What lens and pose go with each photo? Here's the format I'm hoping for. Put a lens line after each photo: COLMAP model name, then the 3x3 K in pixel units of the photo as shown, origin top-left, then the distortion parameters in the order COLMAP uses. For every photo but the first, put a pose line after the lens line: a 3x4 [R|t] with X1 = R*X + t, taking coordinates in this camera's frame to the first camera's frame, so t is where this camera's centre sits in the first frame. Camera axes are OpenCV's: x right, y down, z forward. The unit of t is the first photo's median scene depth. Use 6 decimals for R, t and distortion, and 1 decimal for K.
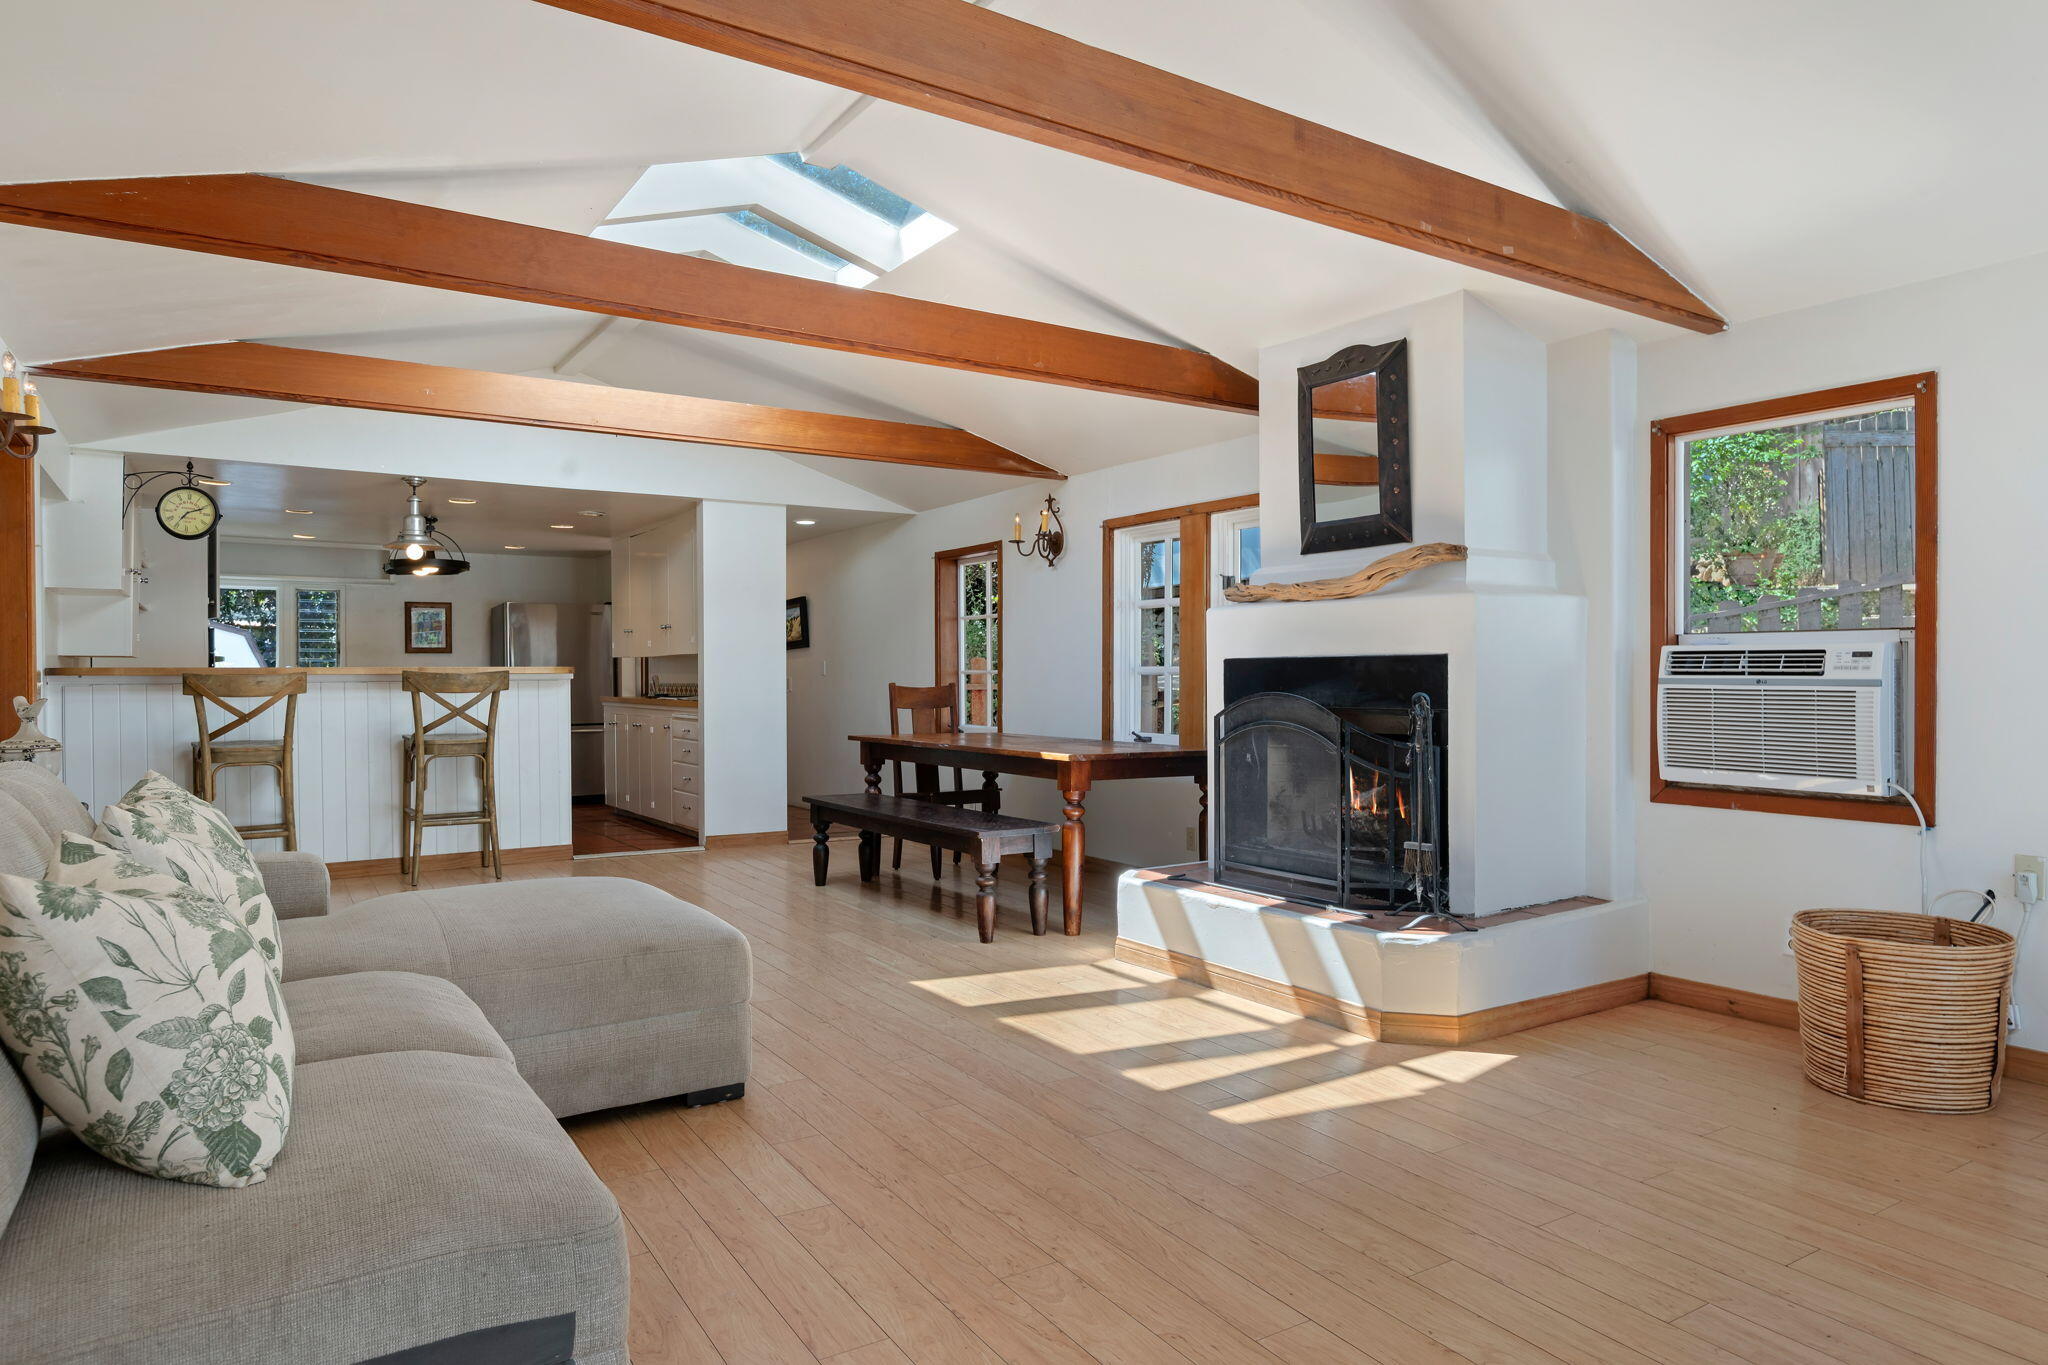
lens RADIAL K [[1237.9, 0, 1026.4], [0, 1237.9, 676.1], [0, 0, 1]] dist [-0.001977, 0.001602]
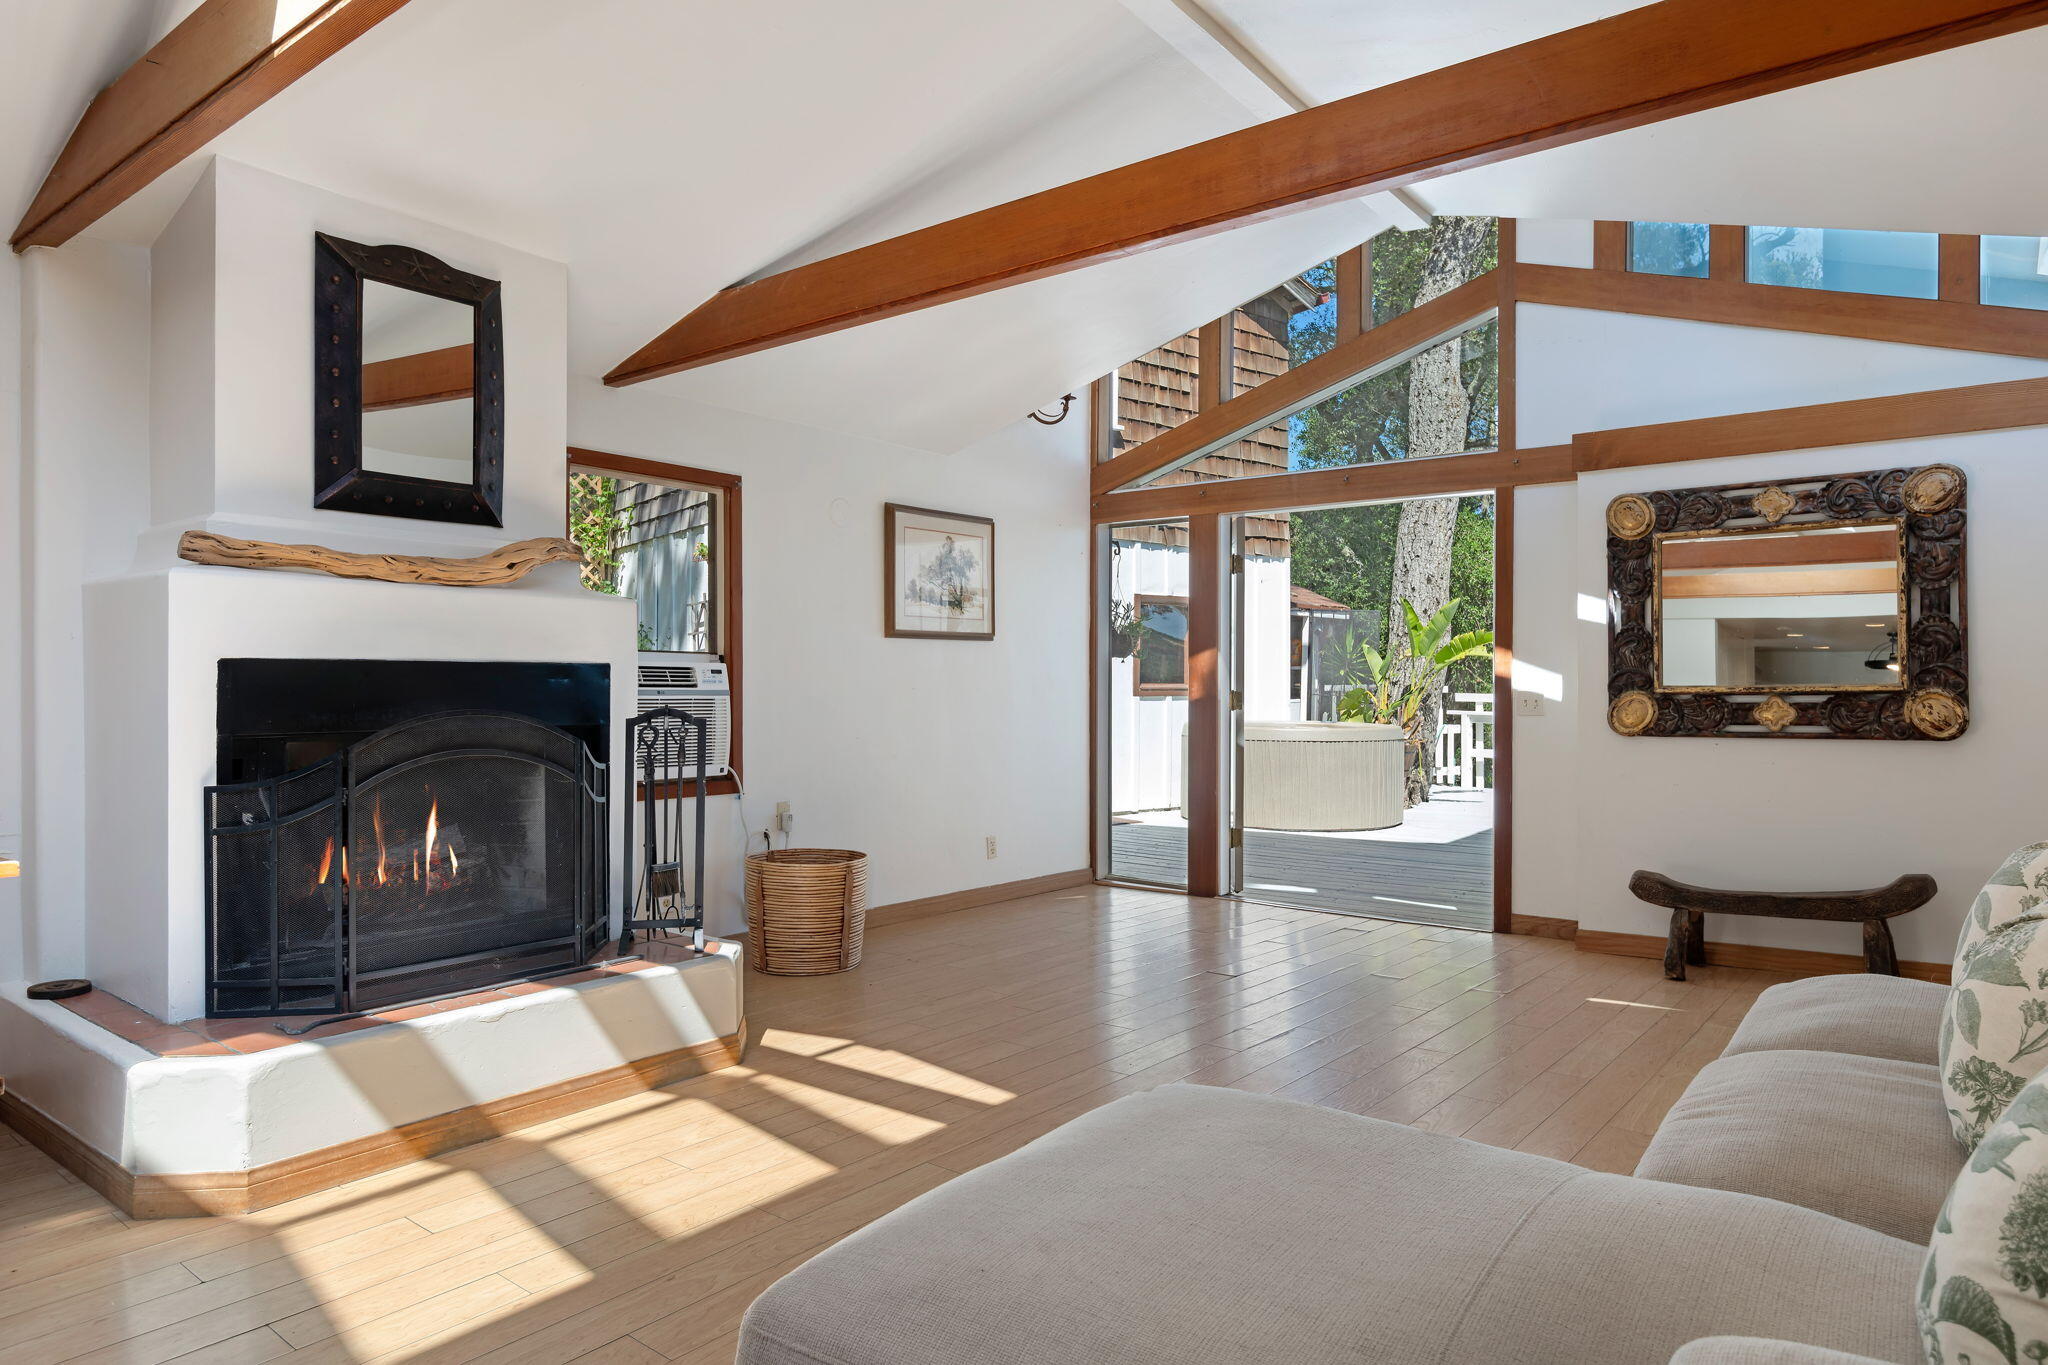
lens RADIAL K [[1237.9, 0, 1037.0], [0, 1237.9, 683.9], [0, 0, 1]] dist [-0.001977, 0.001602]
pose [[-0.339907, 0.002784, 0.940455, -0.339275], [-0.002057, 0.999991, -0.003704, 0.000042], [-0.940457, -0.003193, -0.339898, 0.531861]]
